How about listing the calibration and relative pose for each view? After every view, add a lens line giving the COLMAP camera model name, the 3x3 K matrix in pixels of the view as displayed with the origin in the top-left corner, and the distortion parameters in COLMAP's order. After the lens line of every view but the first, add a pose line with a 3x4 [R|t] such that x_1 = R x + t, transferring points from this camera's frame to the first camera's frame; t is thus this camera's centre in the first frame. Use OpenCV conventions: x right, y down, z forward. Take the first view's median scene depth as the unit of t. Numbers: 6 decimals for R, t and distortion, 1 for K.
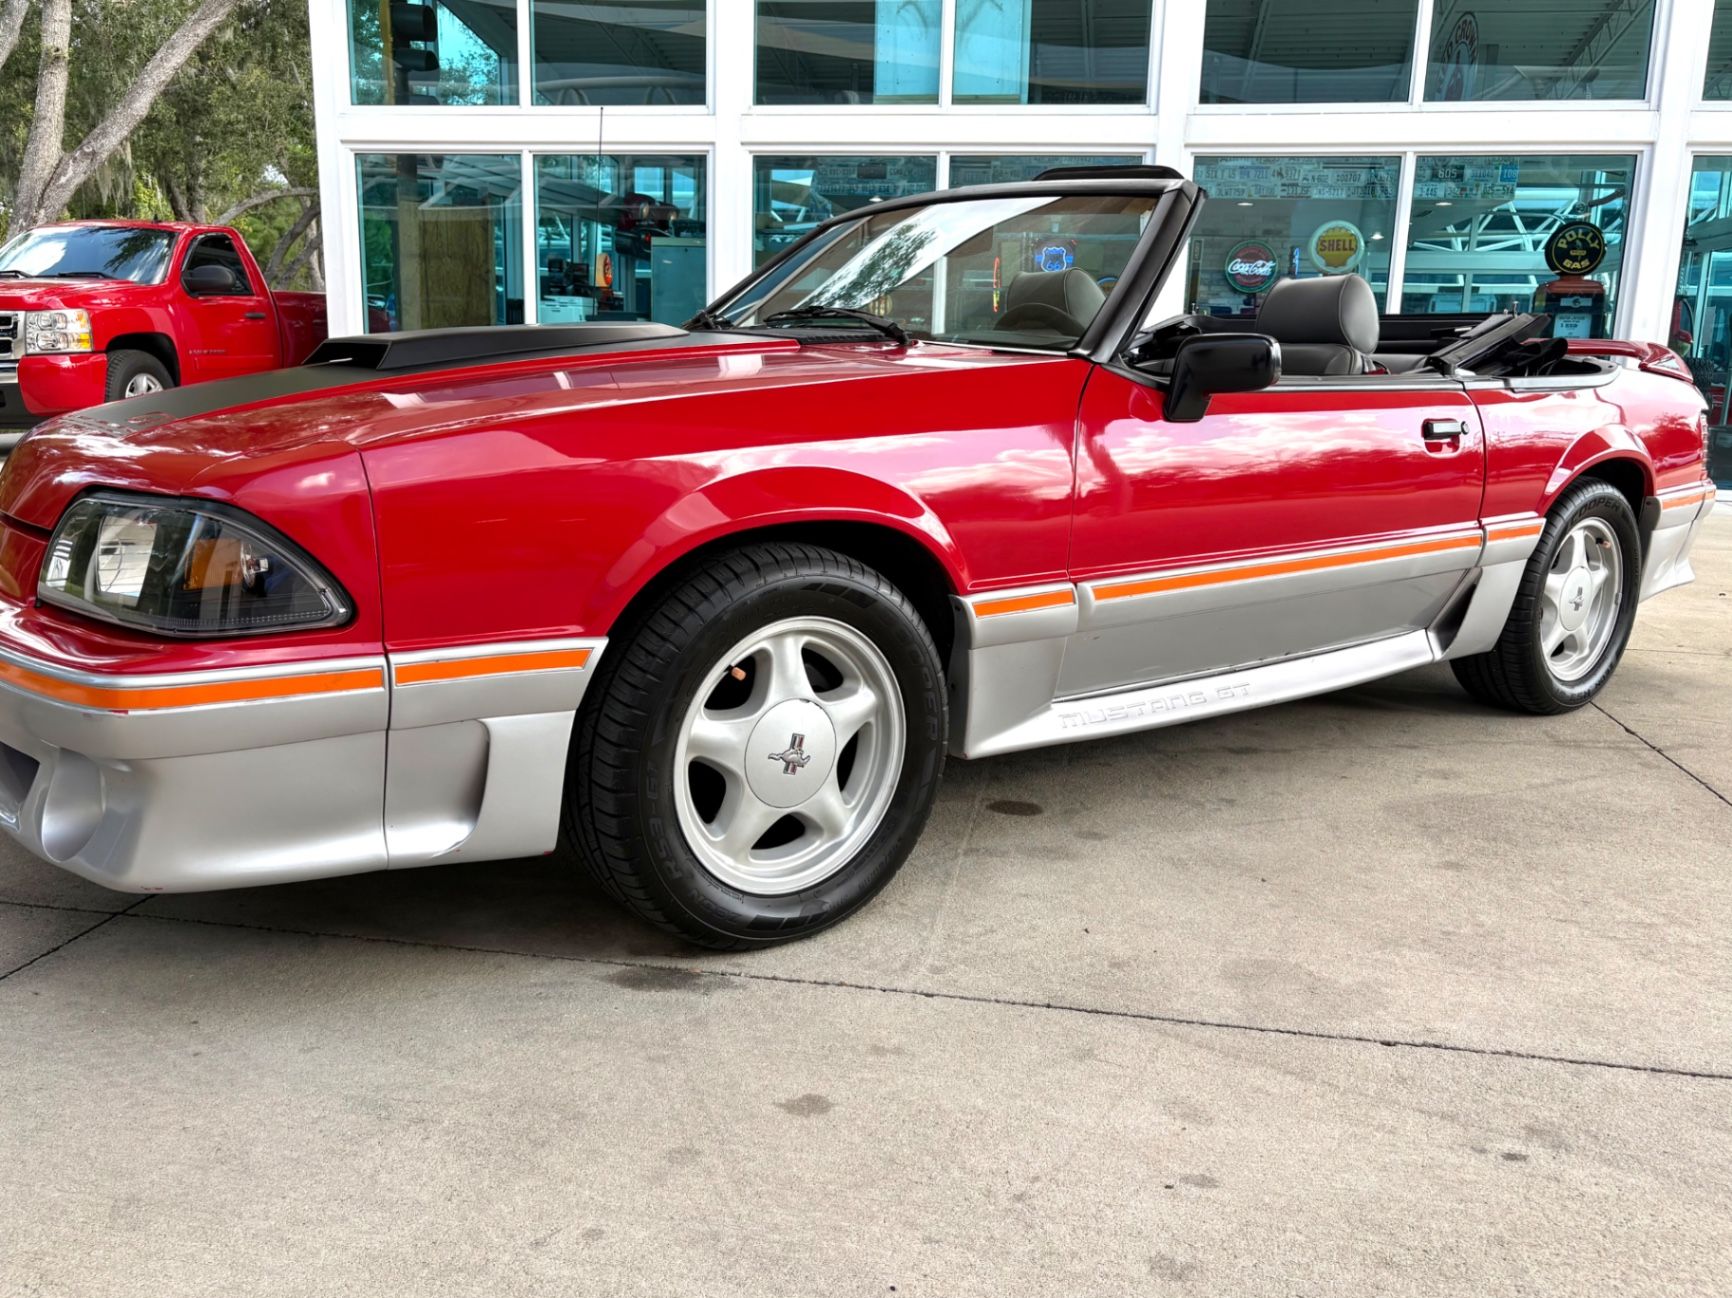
lens RADIAL K [[1409.9, 0, 859.3], [0, 1409.9, 645.4], [0, 0, 1]] dist [0.019964, 0.008144]
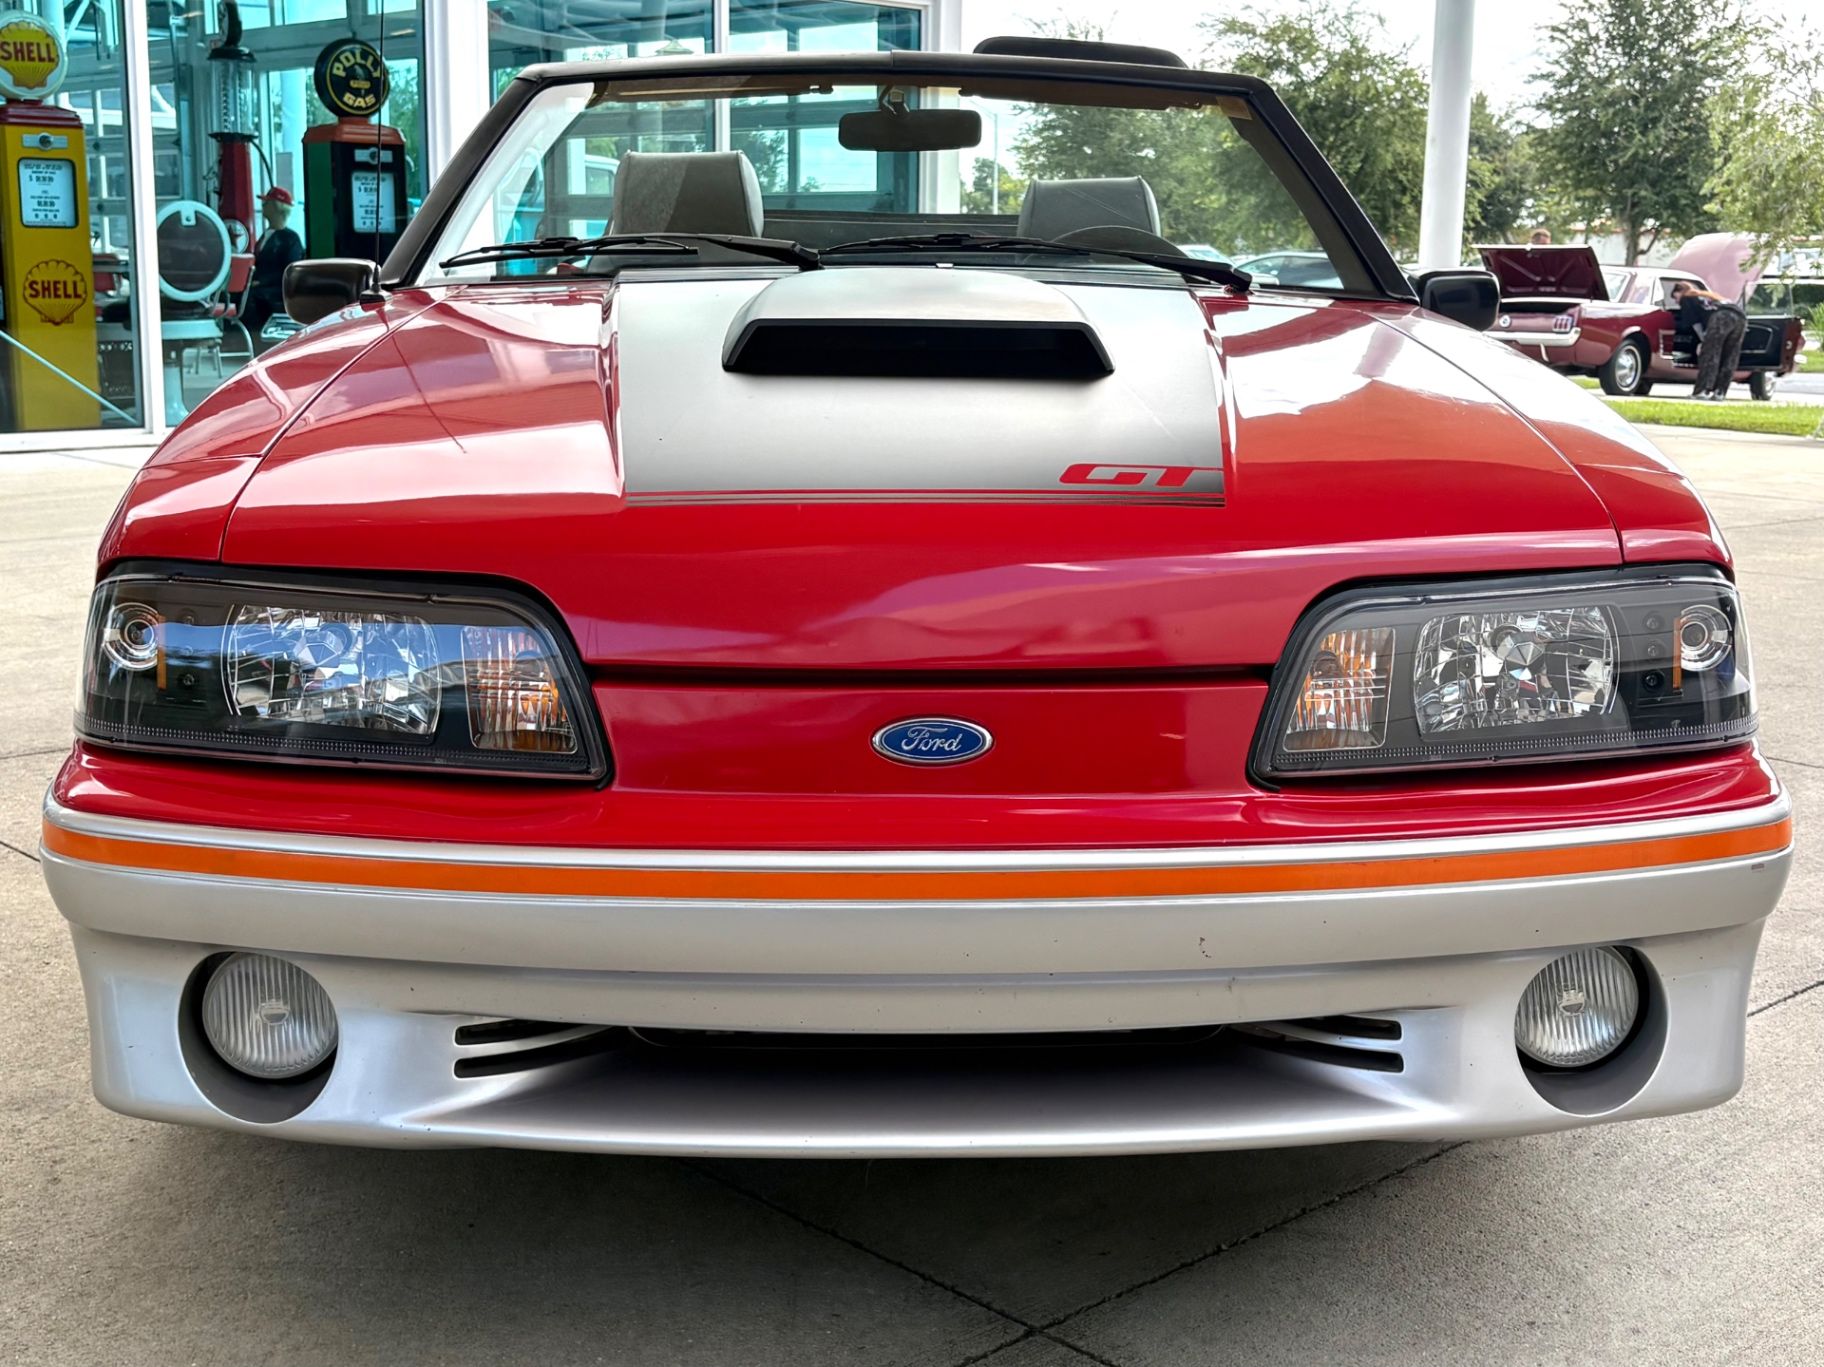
lens RADIAL K [[2363.2, 0, 914.2], [0, 2363.2, 679.1], [0, 0, 1]] dist [0.158835, -0.458924]
pose [[0.589591, -0.161662, 0.791359, -1.092632], [0.165863, 0.983118, 0.077262, -0.133356], [-0.790489, 0.085704, 0.606451, 0.380709]]
